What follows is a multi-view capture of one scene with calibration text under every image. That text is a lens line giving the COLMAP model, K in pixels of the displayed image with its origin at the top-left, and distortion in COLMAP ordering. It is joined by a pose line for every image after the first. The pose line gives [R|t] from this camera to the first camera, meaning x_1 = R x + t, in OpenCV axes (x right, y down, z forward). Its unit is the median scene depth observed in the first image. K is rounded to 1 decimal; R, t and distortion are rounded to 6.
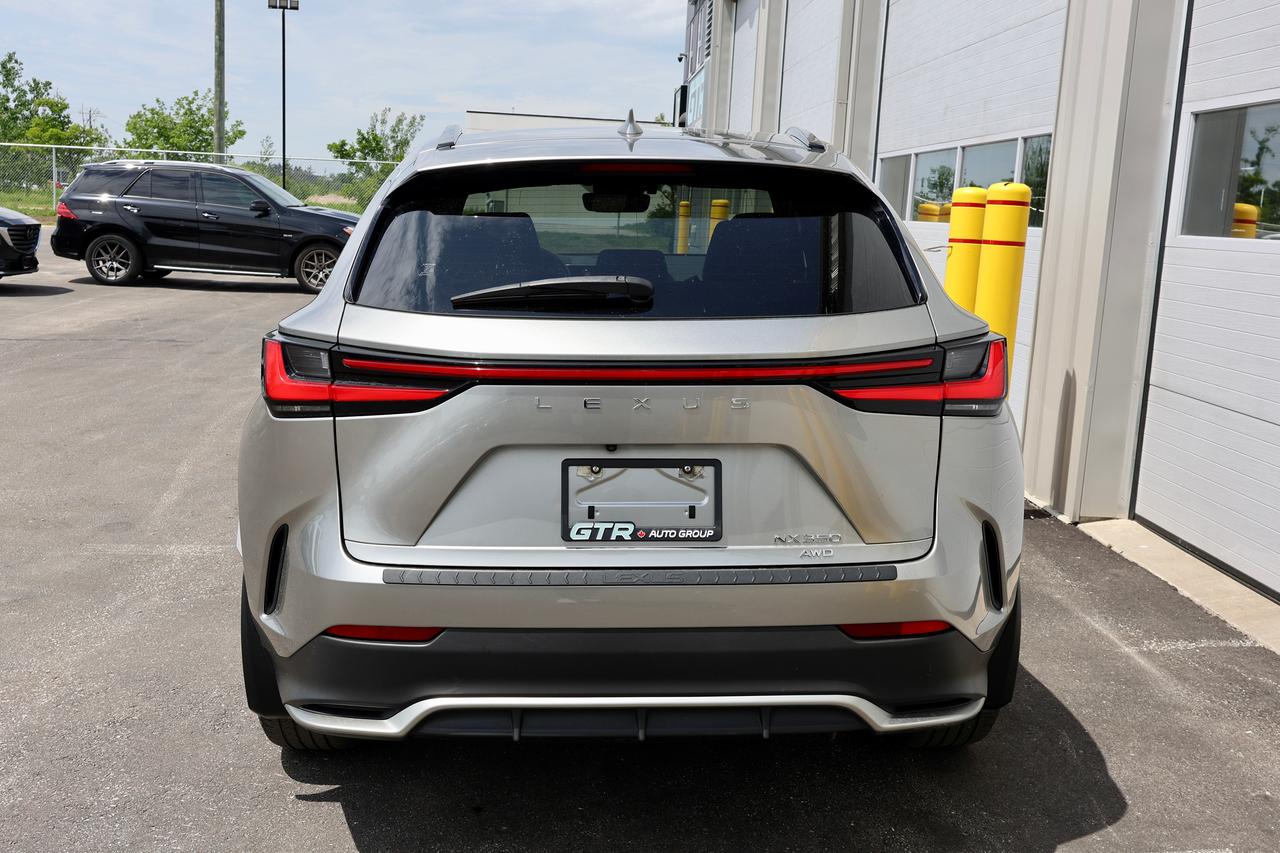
lens RADIAL K [[1328.1, 0, 639.9], [0, 1328.1, 423.0], [0, 0, 1]] dist [0.014385, 0.000000]
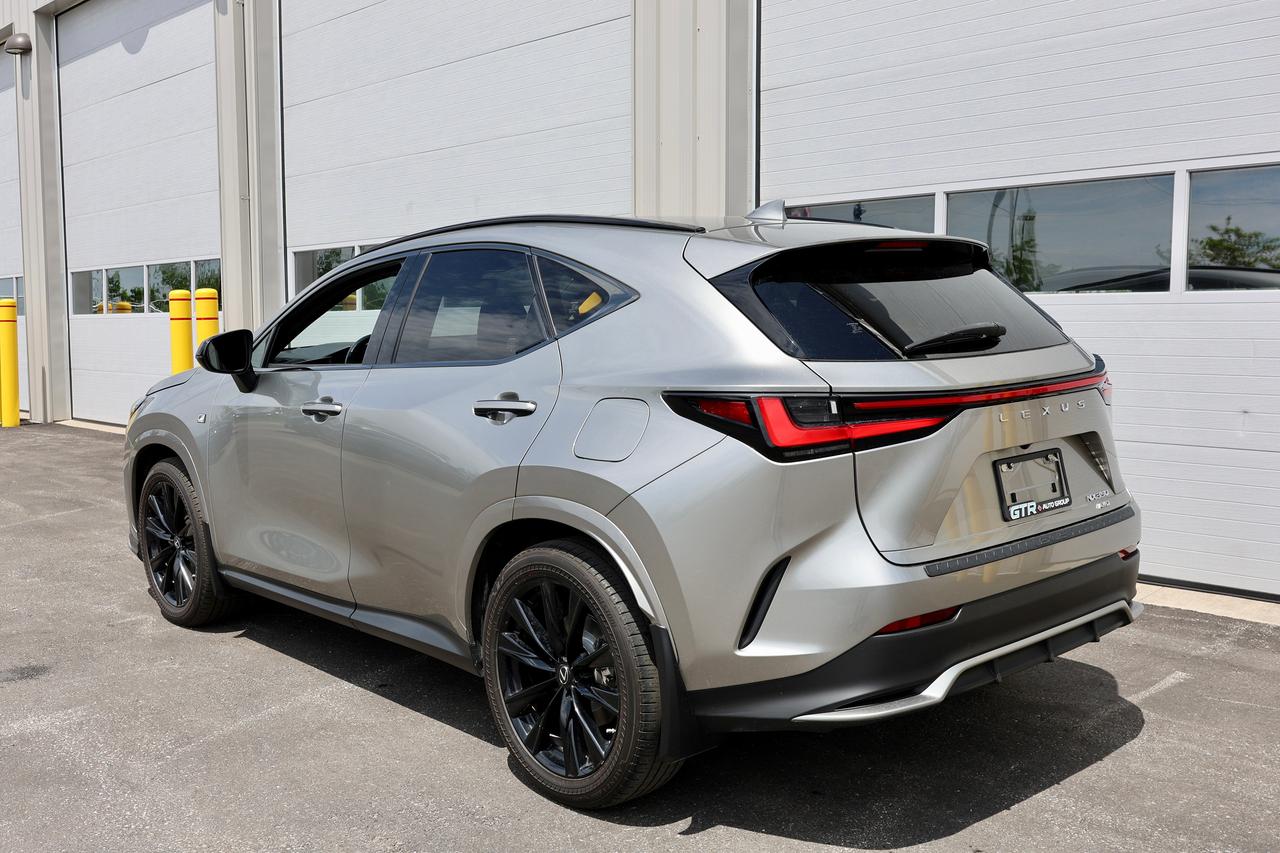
lens RADIAL K [[1328.1, 0, 641.3], [0, 1328.1, 429.0], [0, 0, 1]] dist [0.014385, 0.000000]
pose [[0.754209, -0.106758, 0.647897, -1.157177], [0.149789, 0.988652, -0.011462, -0.040754], [-0.639321, 0.105693, 0.761642, 0.214775]]
